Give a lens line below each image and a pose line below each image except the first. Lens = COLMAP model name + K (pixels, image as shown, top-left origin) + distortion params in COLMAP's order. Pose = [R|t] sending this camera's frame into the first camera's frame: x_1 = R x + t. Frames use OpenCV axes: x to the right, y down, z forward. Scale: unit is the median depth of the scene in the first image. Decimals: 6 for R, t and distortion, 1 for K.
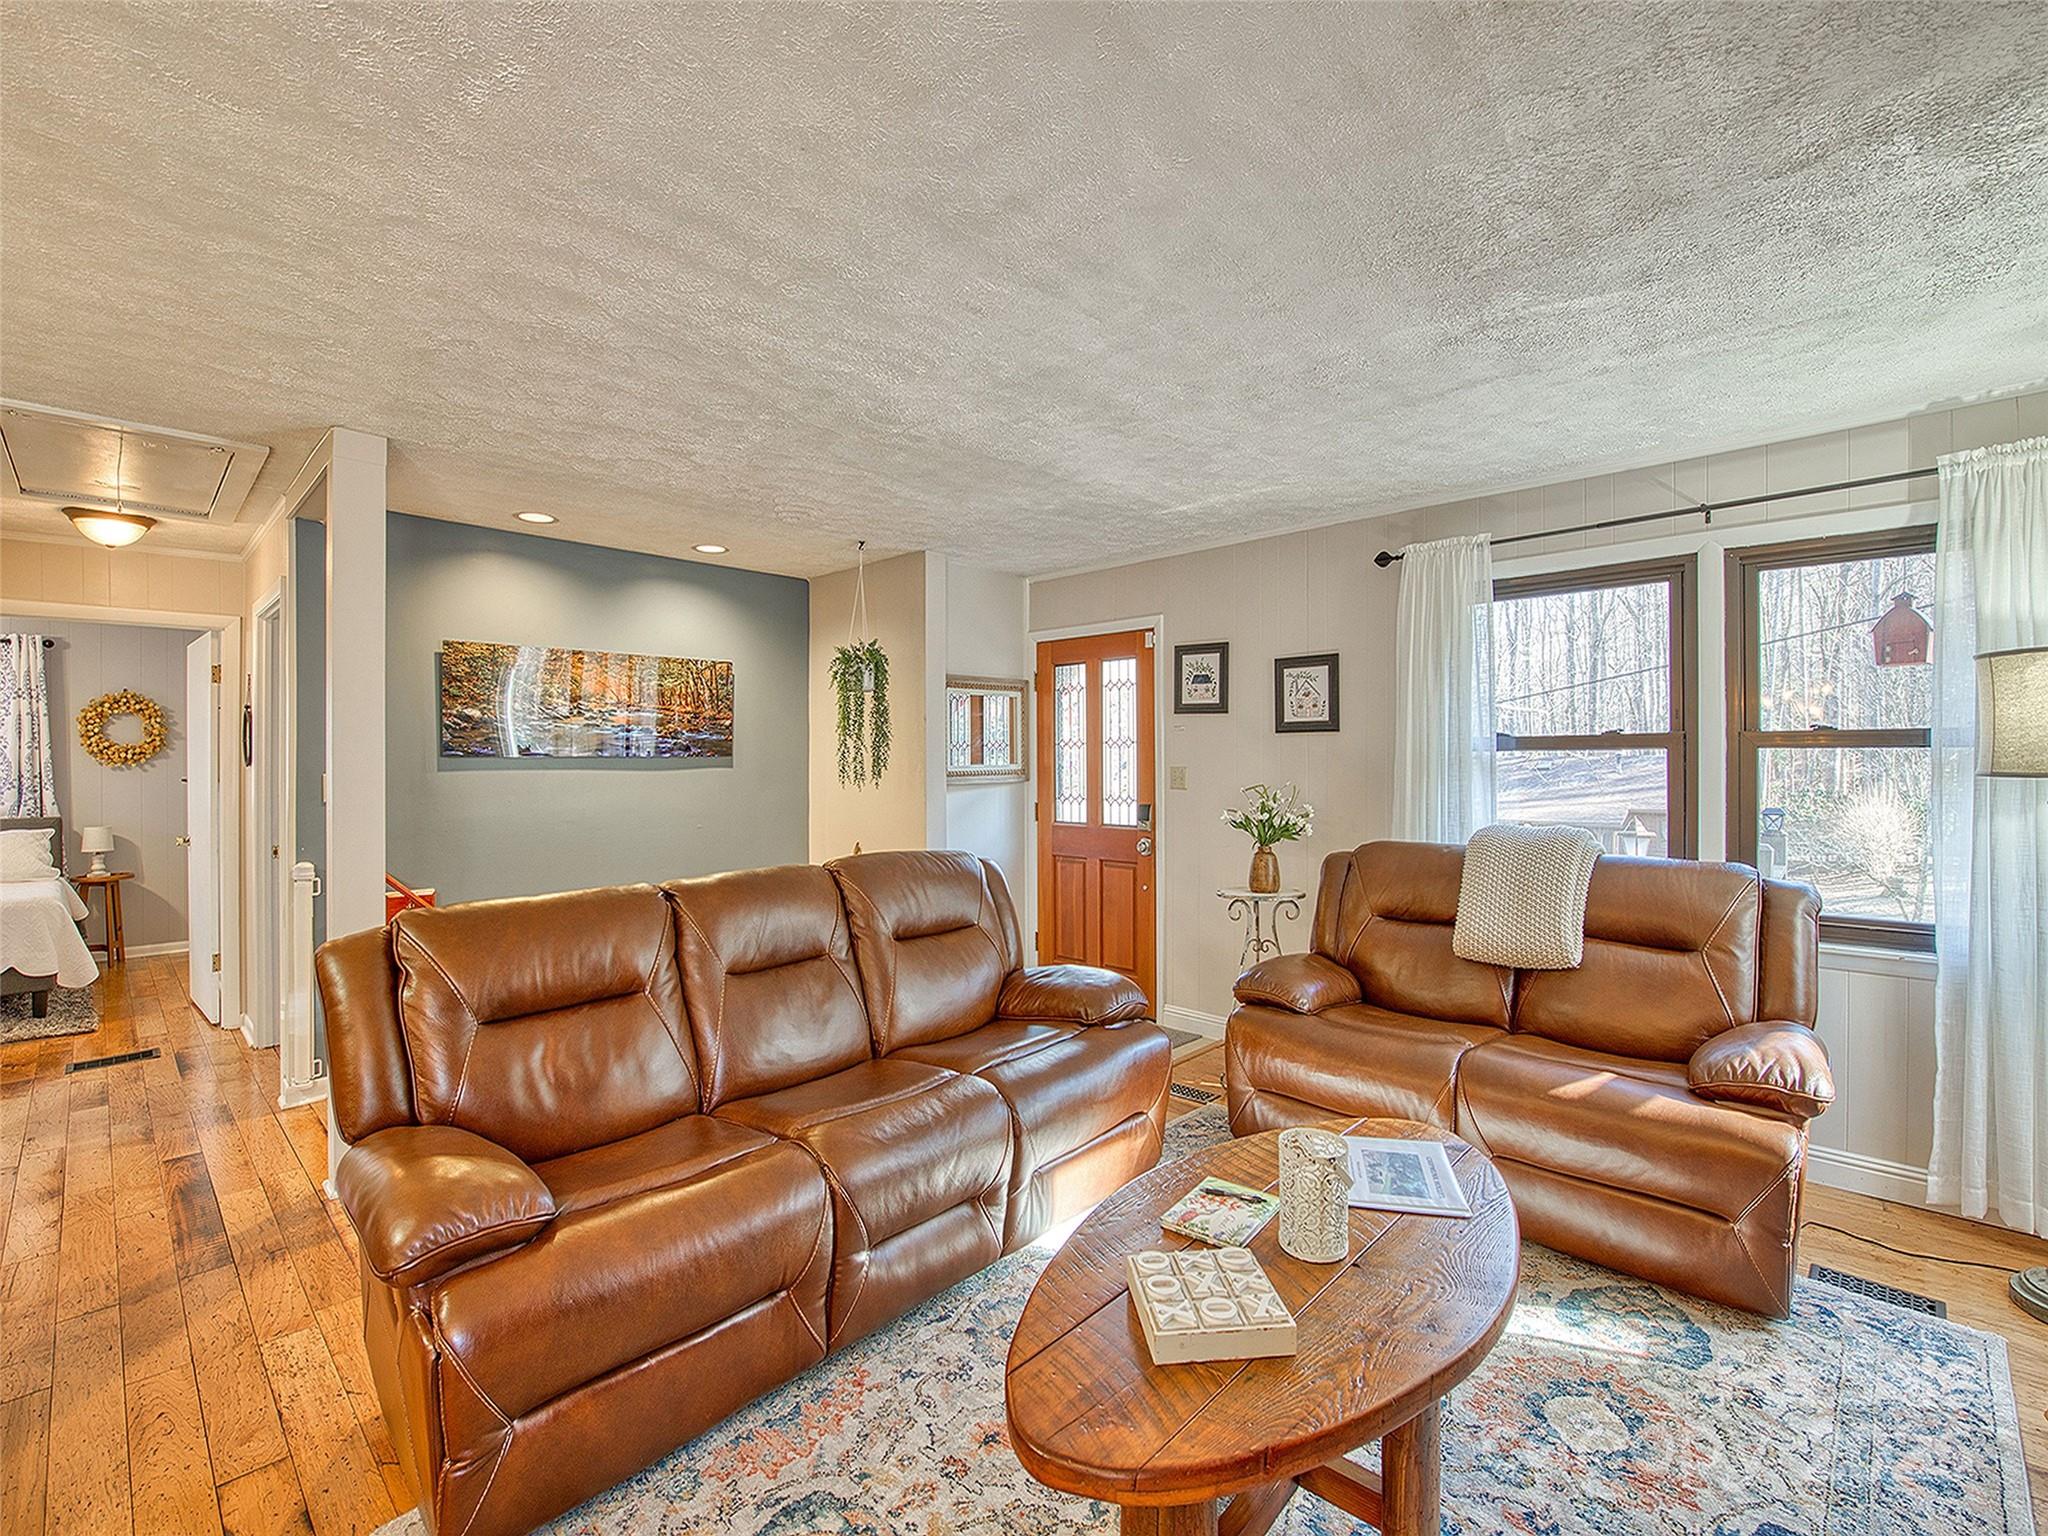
lens RADIAL K [[967.3, 0, 1018.4], [0, 967.3, 766.6], [0, 0, 1]] dist [0.000375, 0.000173]
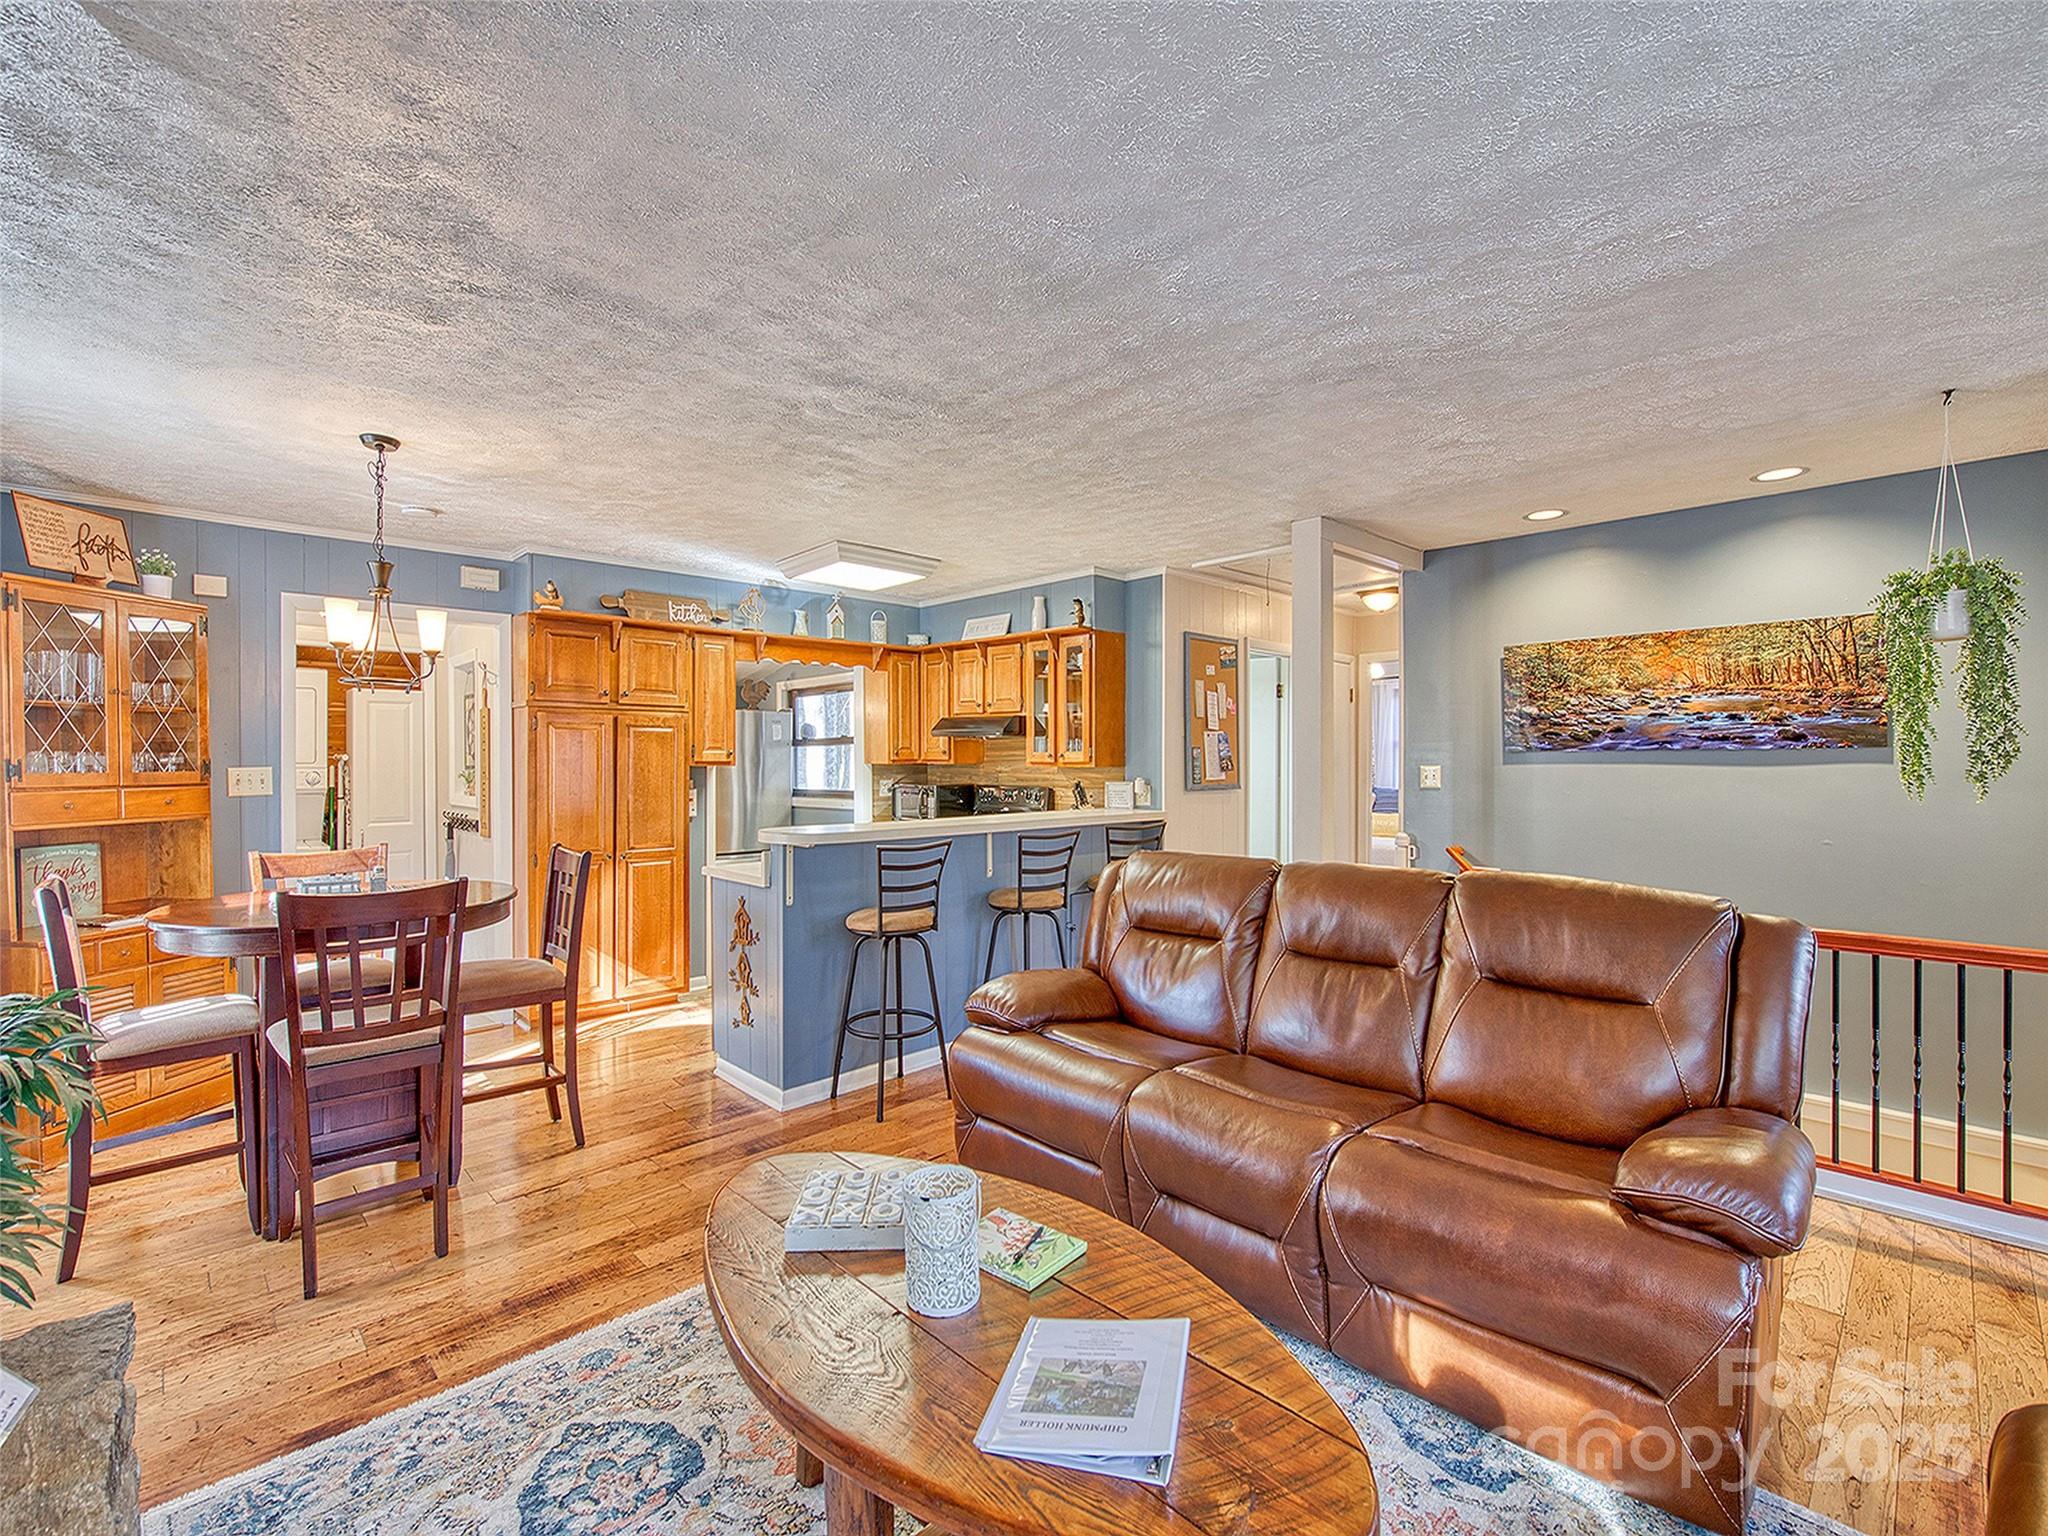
lens RADIAL K [[967.3, 0, 1018.4], [0, 967.3, 766.6], [0, 0, 1]] dist [0.000375, 0.000173]
pose [[-0.107314, 0.013204, -0.994137, 0.539338], [-0.000590, 0.999911, 0.013344, -0.006528], [0.994225, 0.002019, -0.107297, 0.527395]]
